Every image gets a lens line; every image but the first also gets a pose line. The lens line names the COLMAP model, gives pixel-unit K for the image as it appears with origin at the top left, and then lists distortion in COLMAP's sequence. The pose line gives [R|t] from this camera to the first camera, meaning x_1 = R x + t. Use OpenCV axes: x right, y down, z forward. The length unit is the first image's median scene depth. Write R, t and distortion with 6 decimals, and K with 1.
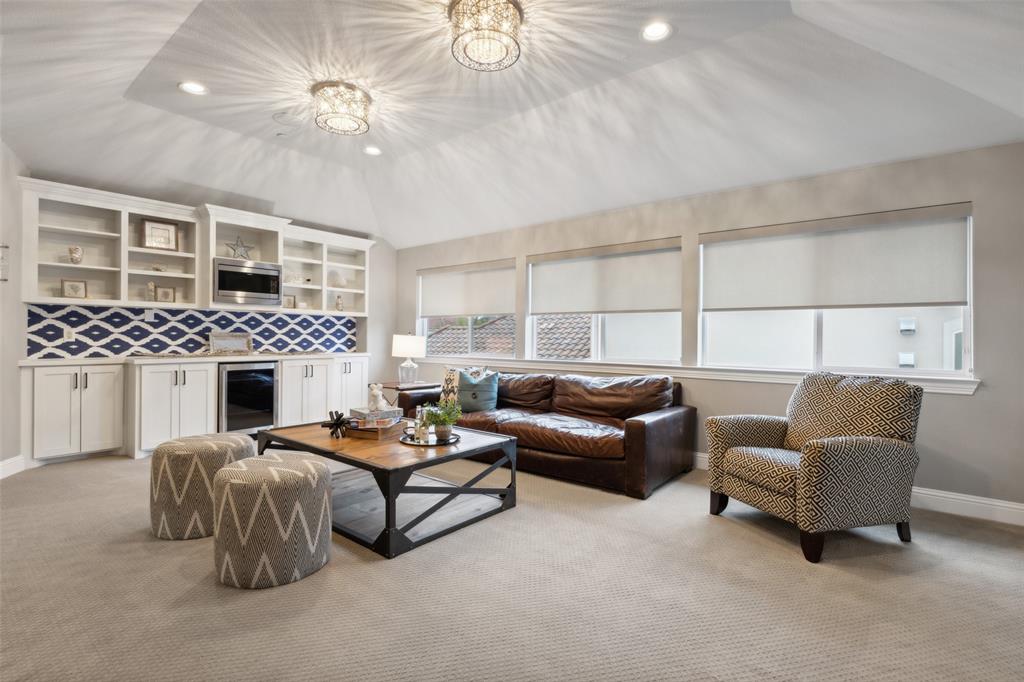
lens RADIAL K [[489.2, 0, 511.6], [0, 489.2, 341.3], [0, 0, 1]] dist [0.000723, -0.000005]
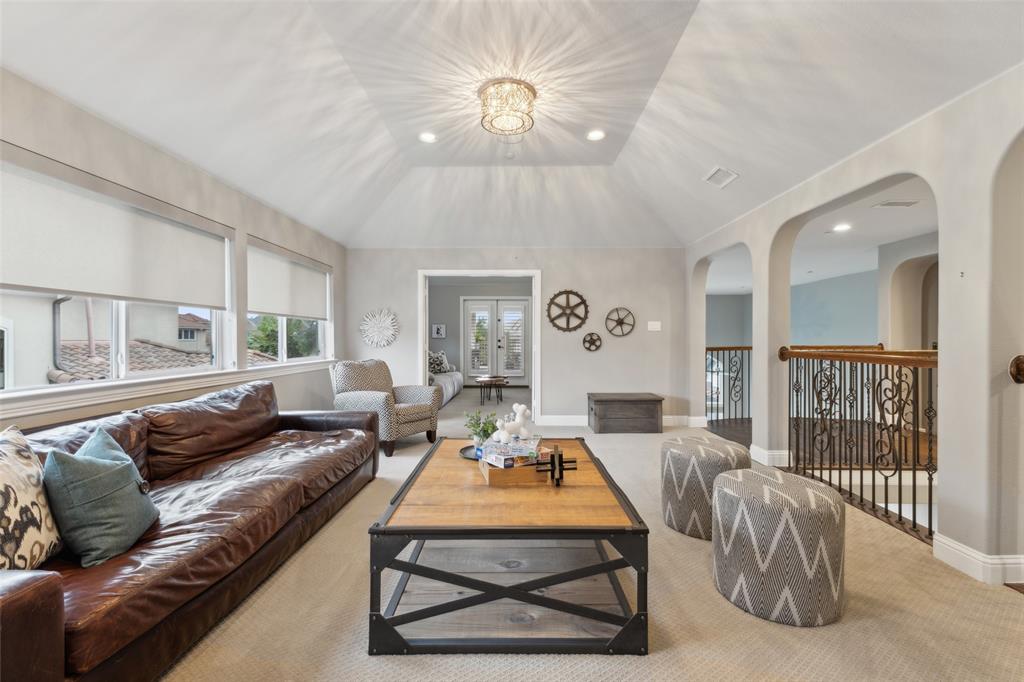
lens RADIAL K [[446.7, 0, 513.7], [0, 446.7, 335.9], [0, 0, 1]] dist [0.000357, 0.000045]
pose [[-0.639162, -0.008458, 0.769026, -0.594520], [-0.003333, 0.999961, 0.008227, -0.020734], [-0.769065, 0.002695, -0.639165, 1.059226]]
